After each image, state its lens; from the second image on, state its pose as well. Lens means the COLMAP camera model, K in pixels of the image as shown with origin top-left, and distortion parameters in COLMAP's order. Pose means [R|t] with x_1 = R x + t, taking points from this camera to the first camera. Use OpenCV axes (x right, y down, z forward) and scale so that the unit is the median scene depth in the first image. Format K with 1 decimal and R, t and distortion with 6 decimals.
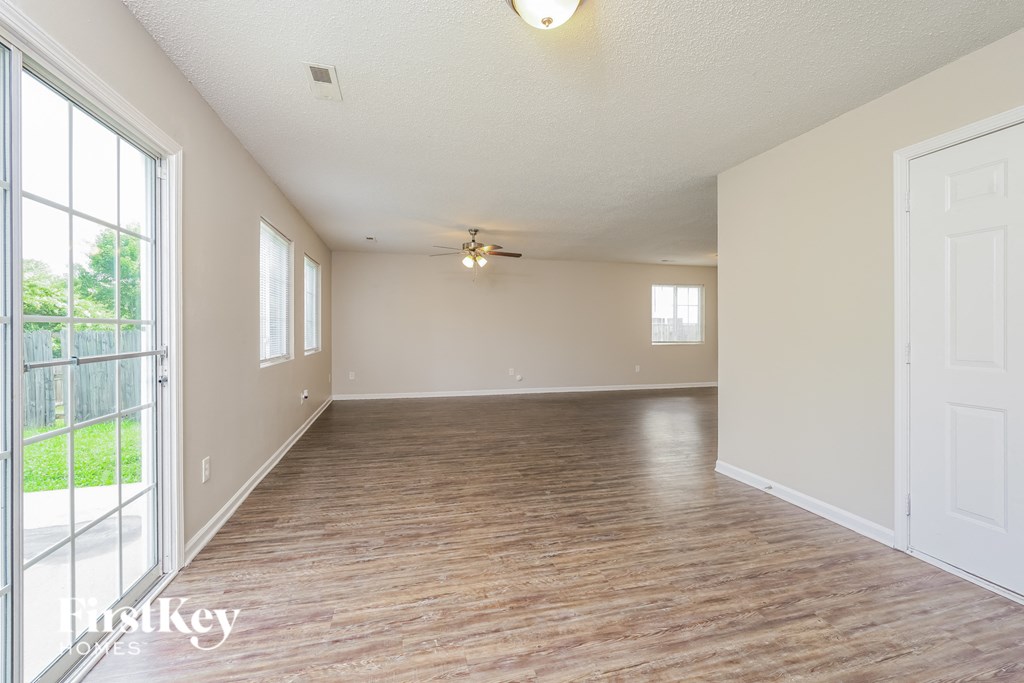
lens RADIAL K [[452.5, 0, 512.5], [0, 452.5, 333.4], [0, 0, 1]] dist [-0.011489, 0.001186]
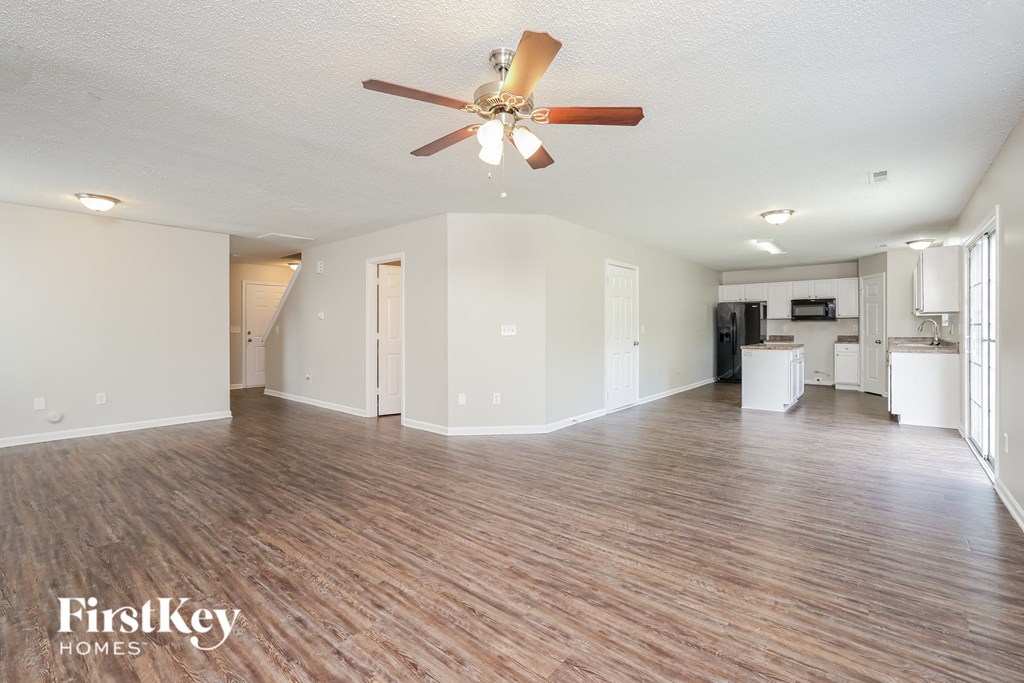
lens RADIAL K [[452.5, 0, 517.6], [0, 452.5, 325.6], [0, 0, 1]] dist [-0.011489, 0.001186]
pose [[-0.586507, 0.005881, 0.809923, -0.597278], [0.004405, 0.999982, -0.004071, -0.012972], [-0.809932, 0.001180, -0.586522, 1.858937]]
